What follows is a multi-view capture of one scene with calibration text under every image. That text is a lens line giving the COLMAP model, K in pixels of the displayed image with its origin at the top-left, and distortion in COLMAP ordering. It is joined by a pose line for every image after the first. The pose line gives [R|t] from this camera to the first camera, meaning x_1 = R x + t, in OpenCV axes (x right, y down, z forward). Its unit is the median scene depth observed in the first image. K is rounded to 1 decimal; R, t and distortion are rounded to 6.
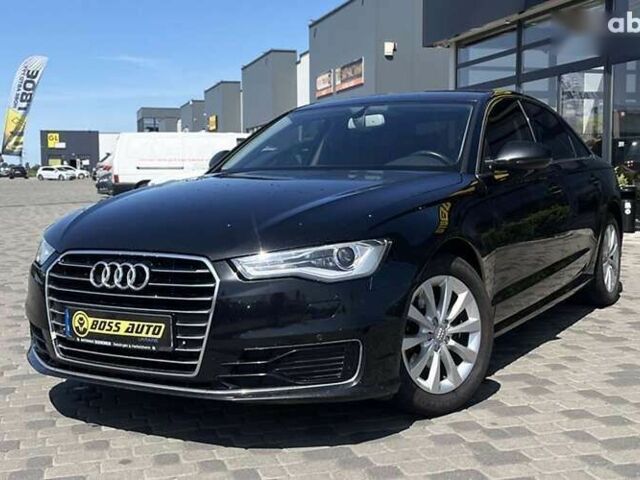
lens RADIAL K [[879.7, 0, 320.0], [0, 879.7, 240.0], [0, 0, 1]] dist [0.012826, -0.036050]
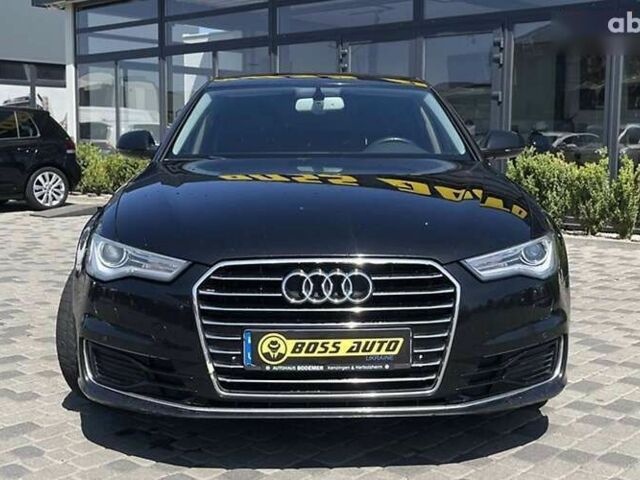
lens RADIAL K [[930.3, 0, 320.0], [0, 930.3, 240.0], [0, 0, 1]] dist [0.041626, 0.007958]
pose [[0.848264, -0.044772, 0.527678, -0.710817], [0.032184, 0.998936, 0.033019, -0.035329], [-0.528595, -0.011026, 0.848803, 0.241009]]
